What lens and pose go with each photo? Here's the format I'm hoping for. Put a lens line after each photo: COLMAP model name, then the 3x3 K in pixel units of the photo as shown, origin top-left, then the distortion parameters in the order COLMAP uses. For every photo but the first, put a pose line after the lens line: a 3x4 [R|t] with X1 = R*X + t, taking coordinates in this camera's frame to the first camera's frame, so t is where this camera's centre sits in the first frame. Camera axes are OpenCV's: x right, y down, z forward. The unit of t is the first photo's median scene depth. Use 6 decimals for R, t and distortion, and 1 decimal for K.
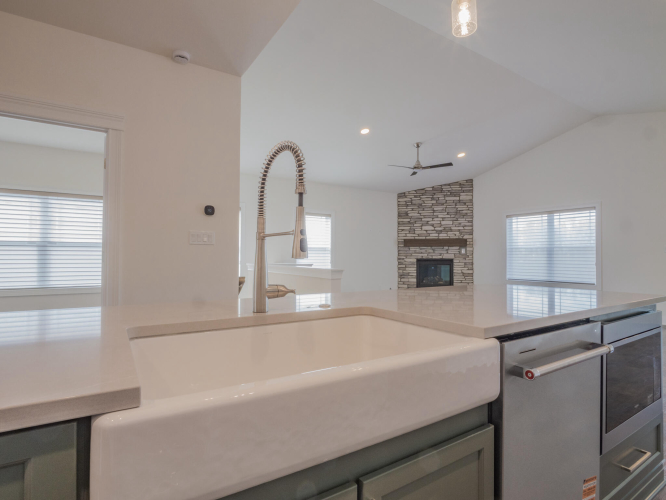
lens RADIAL K [[359.6, 0, 333.0], [0, 359.6, 250.0], [0, 0, 1]] dist [-0.014674, 0.000290]
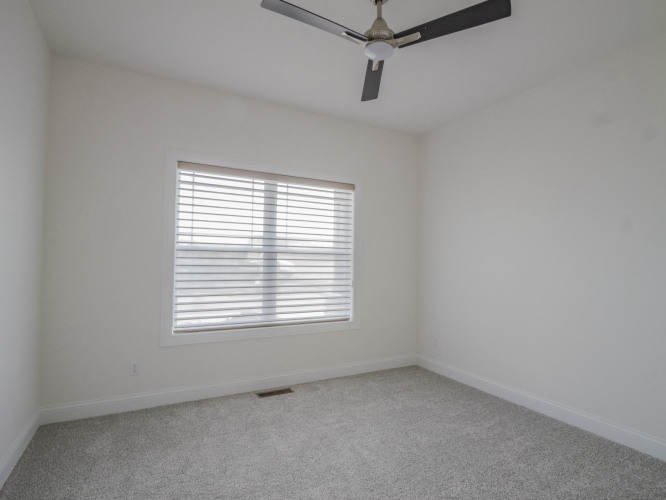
lens RADIAL K [[359.6, 0, 333.0], [0, 359.6, 250.0], [0, 0, 1]] dist [-0.014674, 0.000290]
pose [[0.077023, 0.019937, 0.996830, 0.117017], [-0.038244, 0.999123, -0.017028, -0.003315], [-0.996296, -0.036811, 0.077718, 0.728807]]
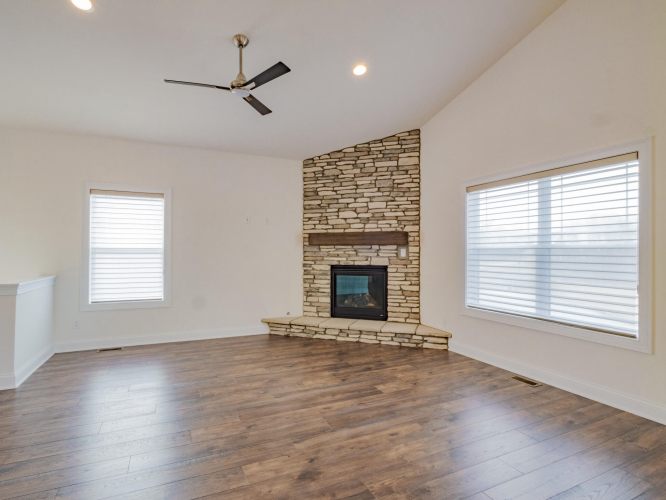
lens RADIAL K [[359.6, 0, 333.0], [0, 359.6, 250.0], [0, 0, 1]] dist [-0.014674, 0.000290]
pose [[0.990618, -0.001698, -0.136651, 0.325456], [0.003143, 0.999941, 0.010358, -0.008063], [0.136625, -0.010691, 0.990565, 0.399326]]
